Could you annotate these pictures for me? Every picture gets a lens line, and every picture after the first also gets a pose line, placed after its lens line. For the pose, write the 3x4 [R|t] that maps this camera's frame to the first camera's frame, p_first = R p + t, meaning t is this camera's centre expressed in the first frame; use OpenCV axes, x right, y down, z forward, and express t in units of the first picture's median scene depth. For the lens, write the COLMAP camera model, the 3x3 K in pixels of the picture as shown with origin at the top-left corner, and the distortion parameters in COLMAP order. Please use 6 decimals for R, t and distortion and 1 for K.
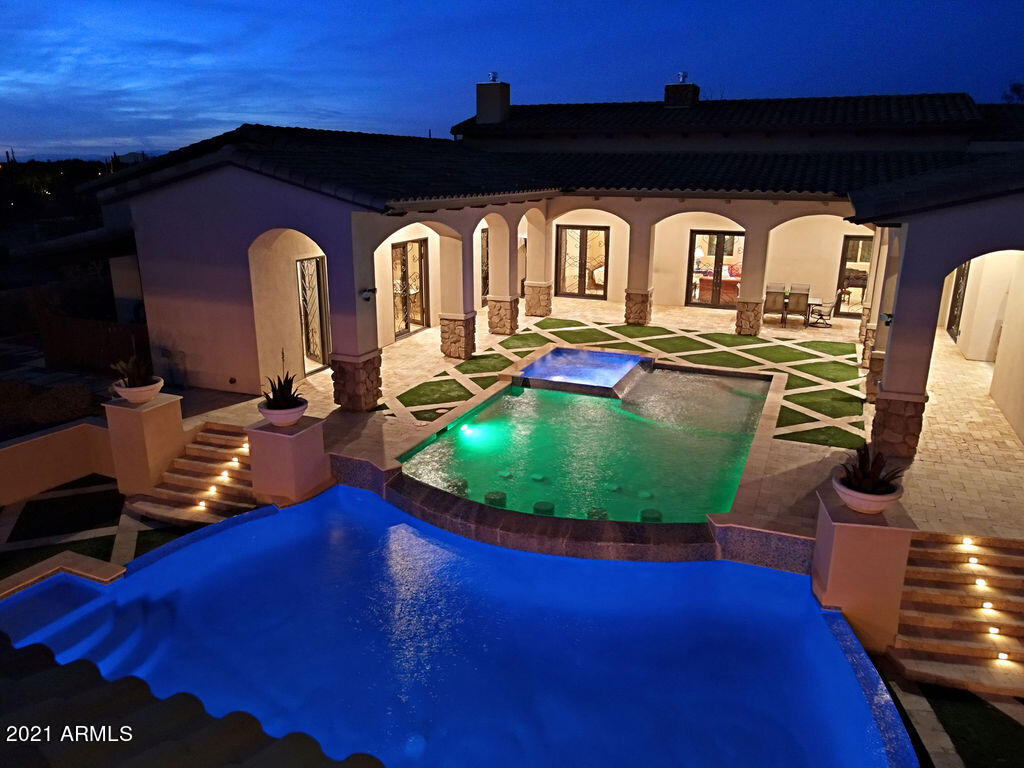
lens RADIAL K [[745.0, 0, 512.0], [0, 745.0, 384.0], [0, 0, 1]] dist [0.010200, -0.027504]
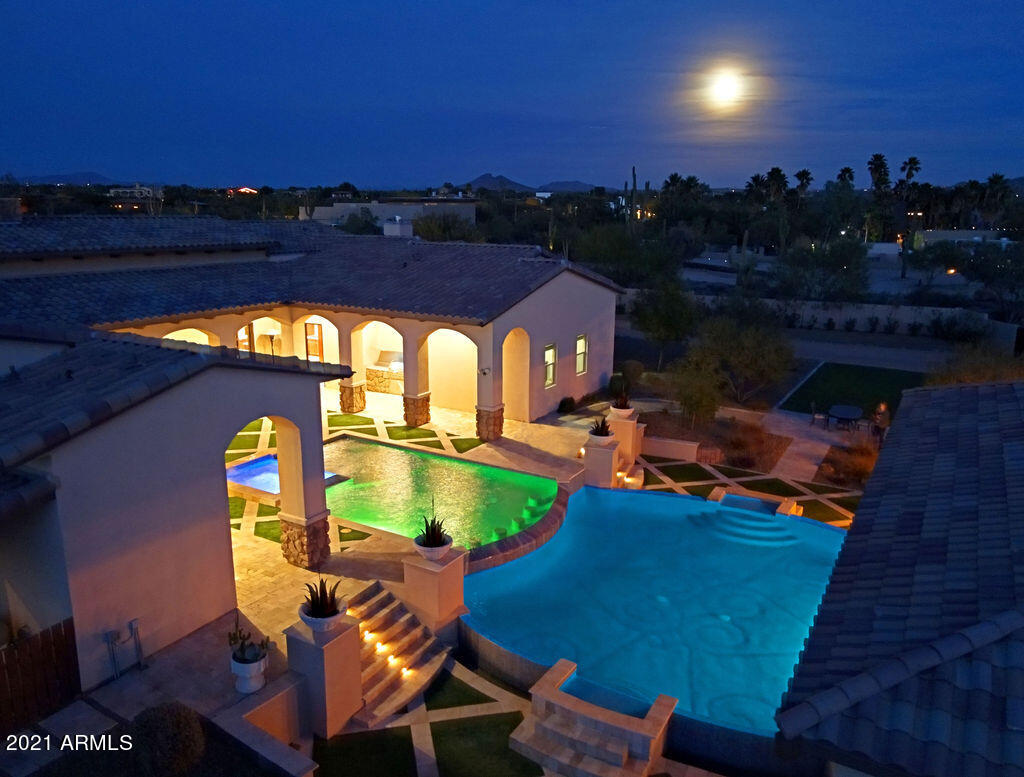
lens RADIAL K [[700.3, 0, 512.0], [0, 700.3, 388.5], [0, 0, 1]] dist [-0.002001, -0.000373]
pose [[0.186071, -0.234980, 0.954024, -1.083827], [0.277453, 0.944030, 0.178404, -0.310719], [-0.942548, 0.231501, 0.240852, 0.450508]]
